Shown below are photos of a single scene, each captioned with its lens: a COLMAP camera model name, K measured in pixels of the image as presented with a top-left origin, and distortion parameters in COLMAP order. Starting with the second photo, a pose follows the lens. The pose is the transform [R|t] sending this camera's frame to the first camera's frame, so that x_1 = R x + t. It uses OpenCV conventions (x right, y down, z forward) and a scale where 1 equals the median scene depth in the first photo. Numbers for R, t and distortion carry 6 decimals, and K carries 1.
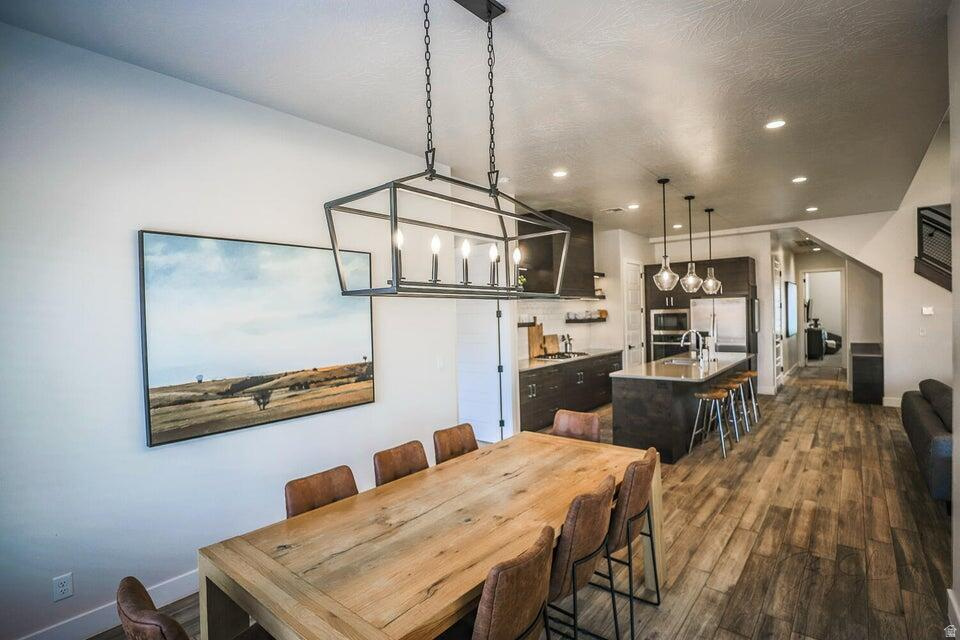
lens RADIAL K [[457.0, 0, 480.0], [0, 457.0, 320.0], [0, 0, 1]] dist [-0.001534, -0.000183]
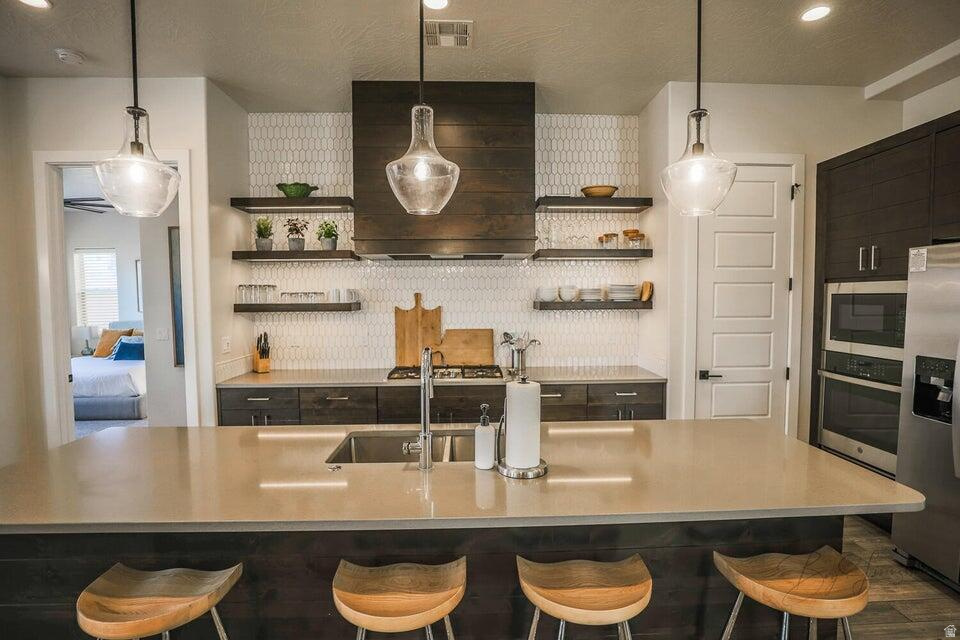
lens RADIAL K [[467.5, 0, 489.8], [0, 467.5, 322.4], [0, 0, 1]] dist [-0.046412, 0.021102]
pose [[0.671519, 0.065492, -0.738087, 0.533549], [-0.020611, 0.997352, 0.069745, -0.012547], [0.740701, -0.031623, 0.671091, 0.630772]]
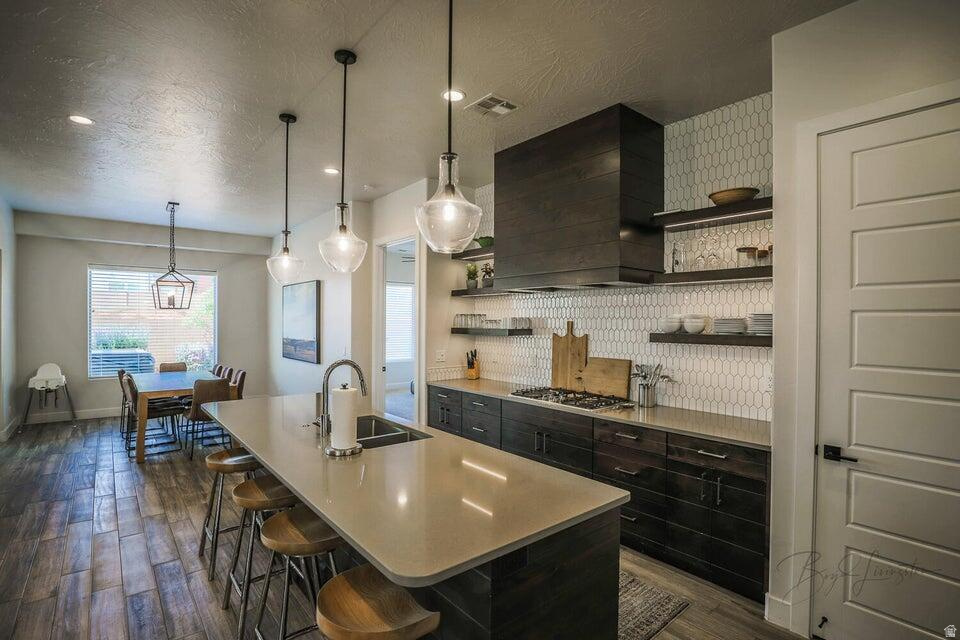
lens RADIAL K [[467.5, 0, 489.8], [0, 467.5, 322.4], [0, 0, 1]] dist [-0.046412, 0.021102]
pose [[-0.172537, 0.031792, -0.984490, 0.657366], [-0.010886, 0.999356, 0.034180, -0.023723], [0.984943, 0.016614, -0.172080, 0.911647]]
